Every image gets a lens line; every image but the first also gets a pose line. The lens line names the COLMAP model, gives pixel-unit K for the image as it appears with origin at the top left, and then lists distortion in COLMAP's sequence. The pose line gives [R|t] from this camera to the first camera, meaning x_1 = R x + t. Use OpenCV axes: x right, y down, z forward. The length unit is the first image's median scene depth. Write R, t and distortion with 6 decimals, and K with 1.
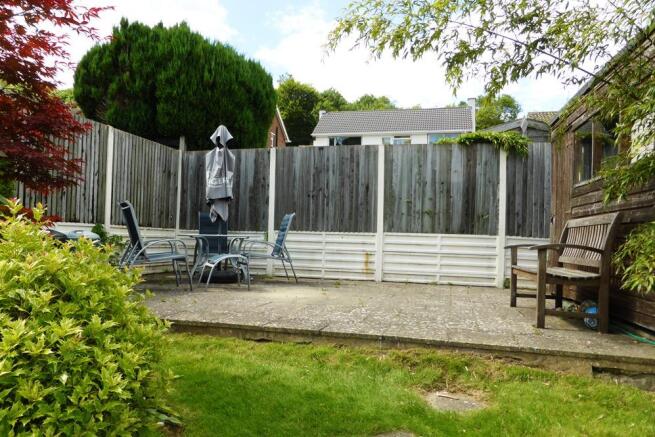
lens RADIAL K [[466.7, 0, 326.5], [0, 466.7, 220.6], [0, 0, 1]] dist [-0.037782, 0.036677]
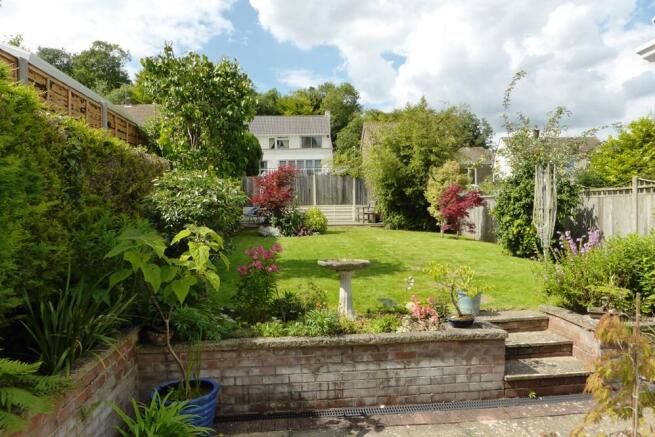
lens RADIAL K [[466.7, 0, 324.2], [0, 466.7, 218.3], [0, 0, 1]] dist [-0.037782, 0.036677]
pose [[0.949894, -0.052655, 0.308106, -0.725212], [0.033184, 0.997127, 0.068099, -0.089085], [-0.310807, -0.054463, 0.948911, -1.774961]]
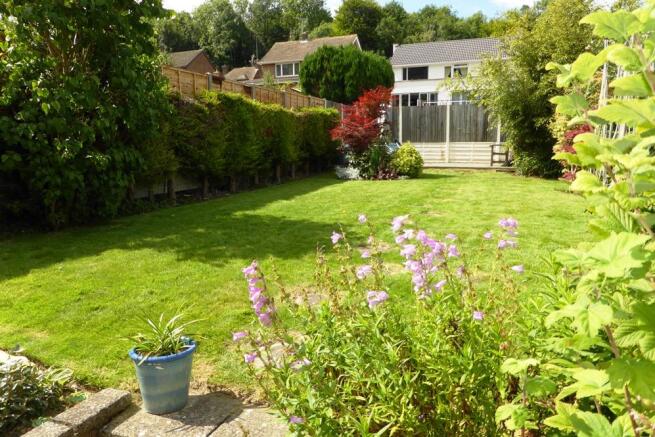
lens RADIAL K [[466.7, 0, 325.4], [0, 466.7, 221.2], [0, 0, 1]] dist [-0.037782, 0.036677]
pose [[0.991950, -0.015299, -0.125705, -0.210196], [0.038969, 0.981382, 0.188072, -0.049620], [0.120488, -0.191457, 0.974077, -1.455343]]
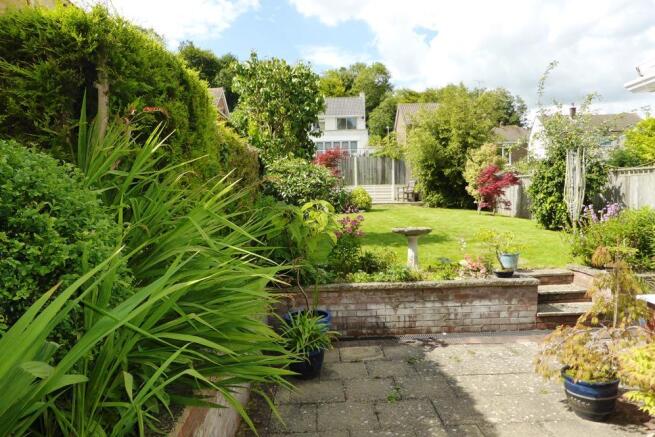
lens RADIAL K [[466.7, 0, 329.3], [0, 466.7, 220.0], [0, 0, 1]] dist [-0.037782, 0.036677]
pose [[0.964494, -0.069778, 0.254719, -0.848656], [0.042399, 0.992866, 0.111444, -0.097677], [-0.260678, -0.096688, 0.960572, -1.925395]]
